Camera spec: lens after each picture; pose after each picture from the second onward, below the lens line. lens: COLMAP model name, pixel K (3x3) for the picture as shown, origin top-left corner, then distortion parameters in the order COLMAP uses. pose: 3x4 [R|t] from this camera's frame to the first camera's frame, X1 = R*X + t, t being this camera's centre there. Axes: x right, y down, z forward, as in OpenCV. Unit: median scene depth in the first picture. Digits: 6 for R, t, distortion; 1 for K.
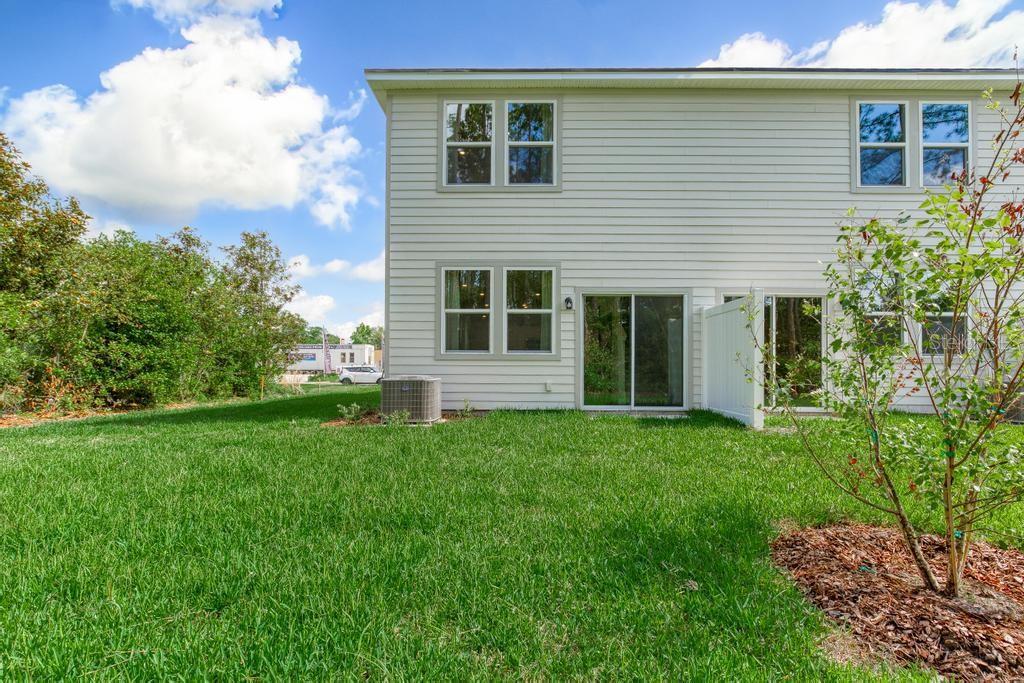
lens RADIAL K [[481.8, 0, 511.9], [0, 481.8, 365.7], [0, 0, 1]] dist [-0.003120, -0.000240]
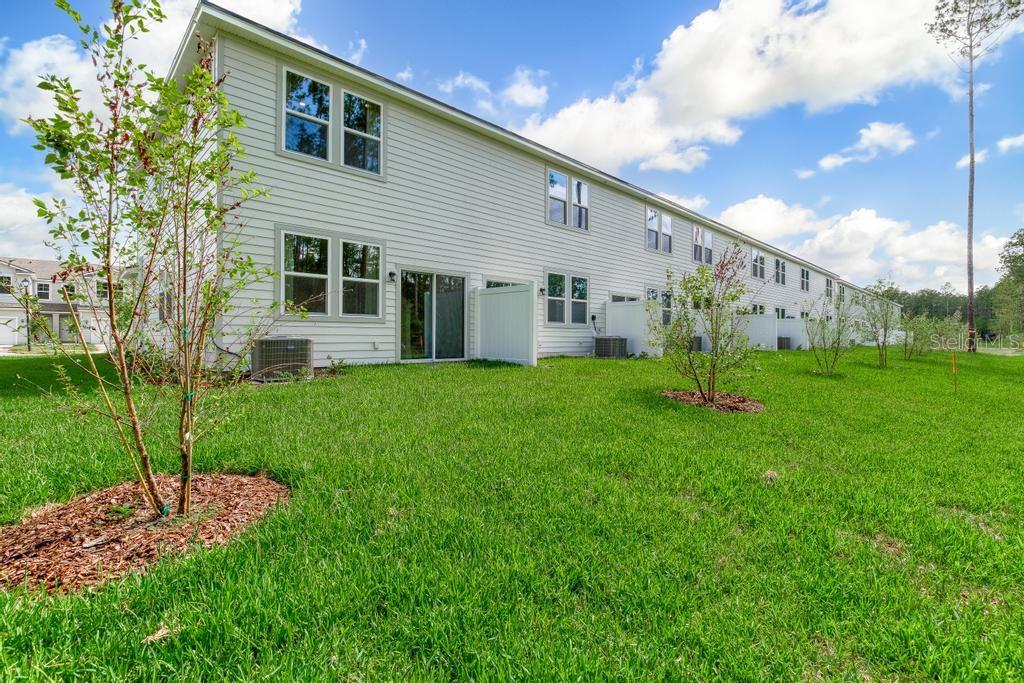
lens RADIAL K [[442.8, 0, 486.7], [0, 442.8, 335.2], [0, 0, 1]] dist [-0.010348, -0.000029]
pose [[0.744166, 0.000656, 0.667995, -0.448590], [-0.015219, 0.999757, 0.015972, -0.002284], [-0.667822, -0.022052, 0.743995, 0.005156]]
